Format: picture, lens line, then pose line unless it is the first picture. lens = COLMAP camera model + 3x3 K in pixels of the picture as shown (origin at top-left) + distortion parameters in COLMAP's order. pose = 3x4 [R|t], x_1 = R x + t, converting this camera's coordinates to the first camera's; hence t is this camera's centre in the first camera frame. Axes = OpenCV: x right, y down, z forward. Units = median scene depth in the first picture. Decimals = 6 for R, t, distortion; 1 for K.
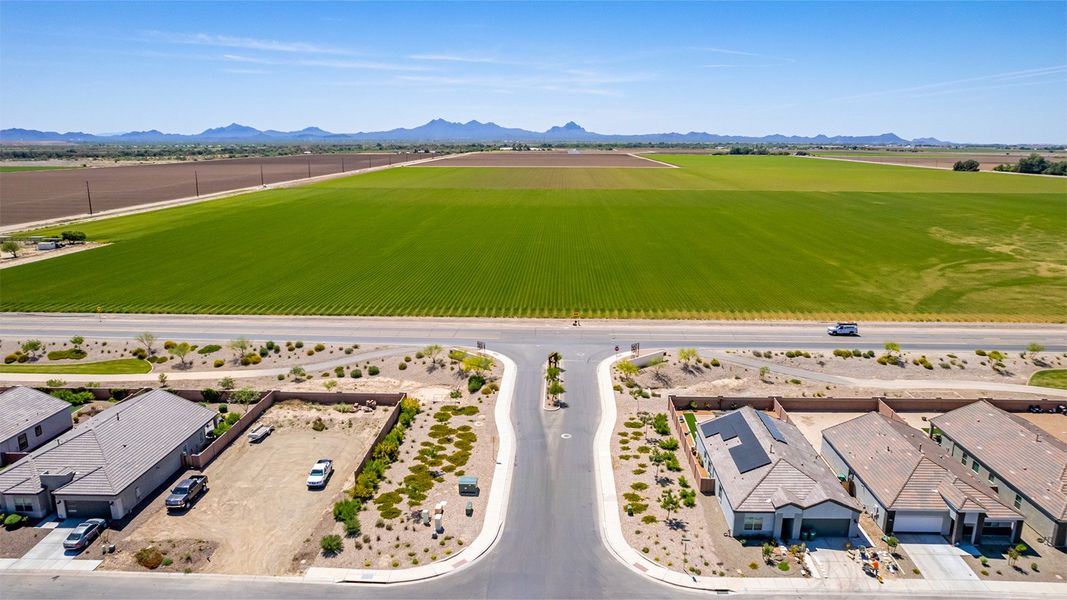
lens RADIAL K [[695.0, 0, 540.2], [0, 695.0, 297.2], [0, 0, 1]] dist [-0.083732, 0.079094]
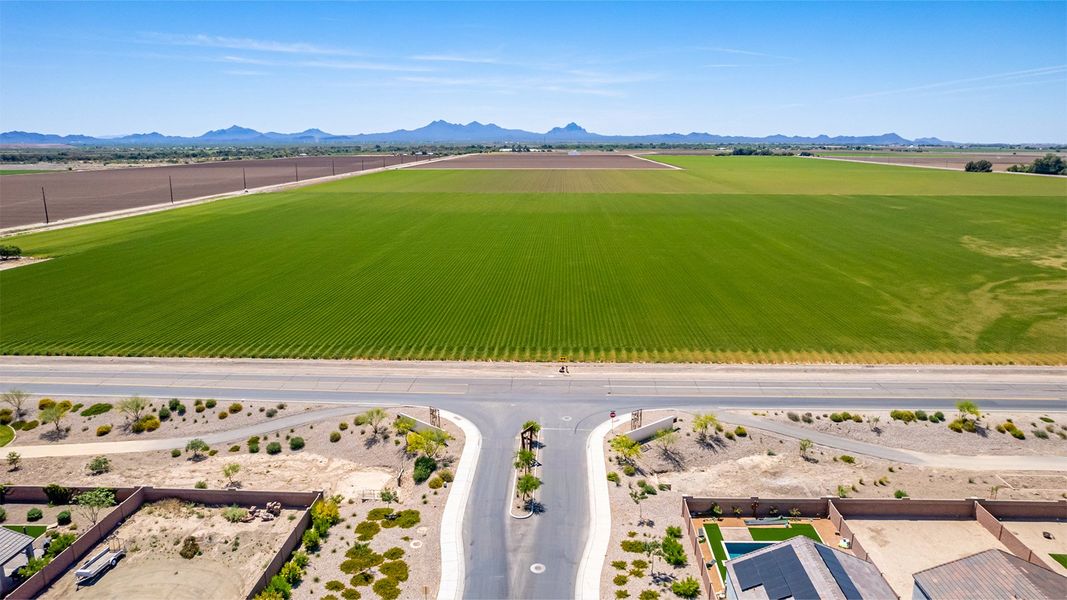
lens RADIAL K [[695.0, 0, 540.2], [0, 695.0, 297.2], [0, 0, 1]] dist [-0.083732, 0.079094]
pose [[0.999994, -0.002604, -0.002460, 0.014772], [0.002601, 0.999996, -0.001389, -0.024973], [0.002464, 0.001382, 0.999996, 0.106151]]
